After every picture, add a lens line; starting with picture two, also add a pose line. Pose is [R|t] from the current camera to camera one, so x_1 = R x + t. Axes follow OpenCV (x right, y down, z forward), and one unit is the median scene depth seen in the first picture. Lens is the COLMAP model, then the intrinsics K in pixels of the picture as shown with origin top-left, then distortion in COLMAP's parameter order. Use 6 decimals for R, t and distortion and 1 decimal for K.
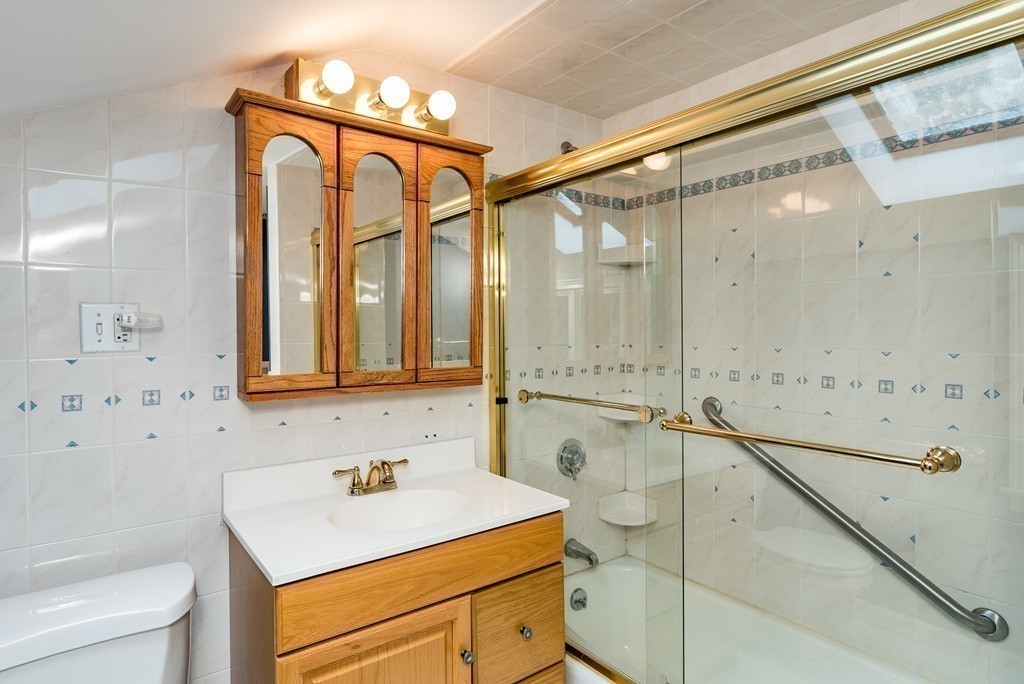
lens RADIAL K [[579.1, 0, 513.5], [0, 579.1, 336.3], [0, 0, 1]] dist [0.002553, -0.000060]
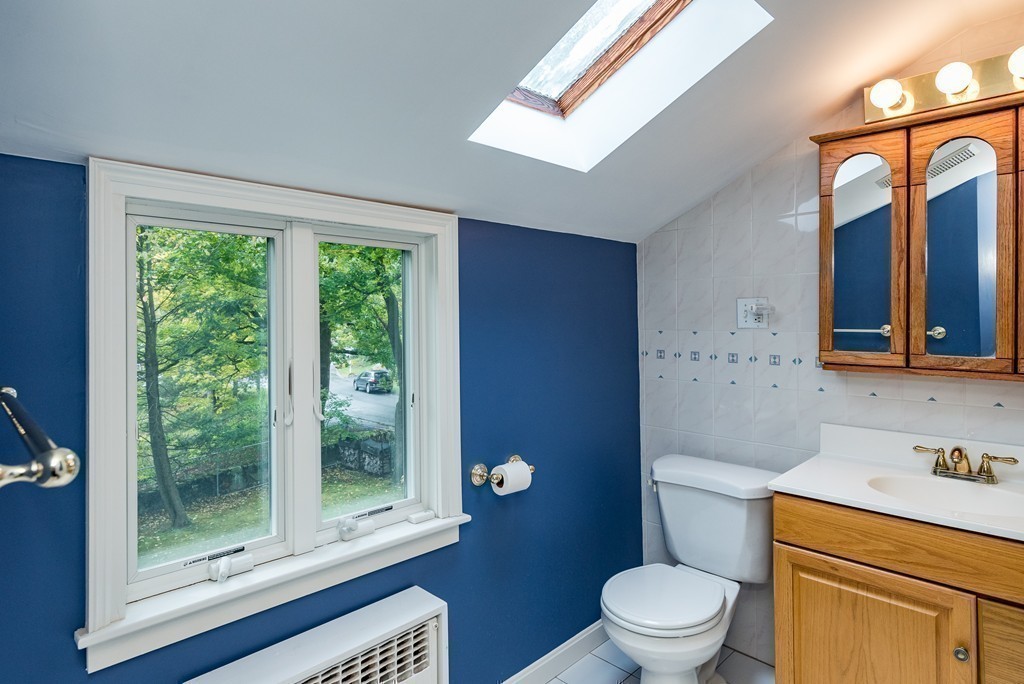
lens RADIAL K [[579.1, 0, 513.5], [0, 579.1, 336.3], [0, 0, 1]] dist [0.002553, -0.000060]
pose [[0.138246, 0.040069, -0.989587, 0.741367], [-0.010081, 0.999186, 0.039049, -0.006950], [0.990347, 0.004577, 0.138538, 0.119351]]
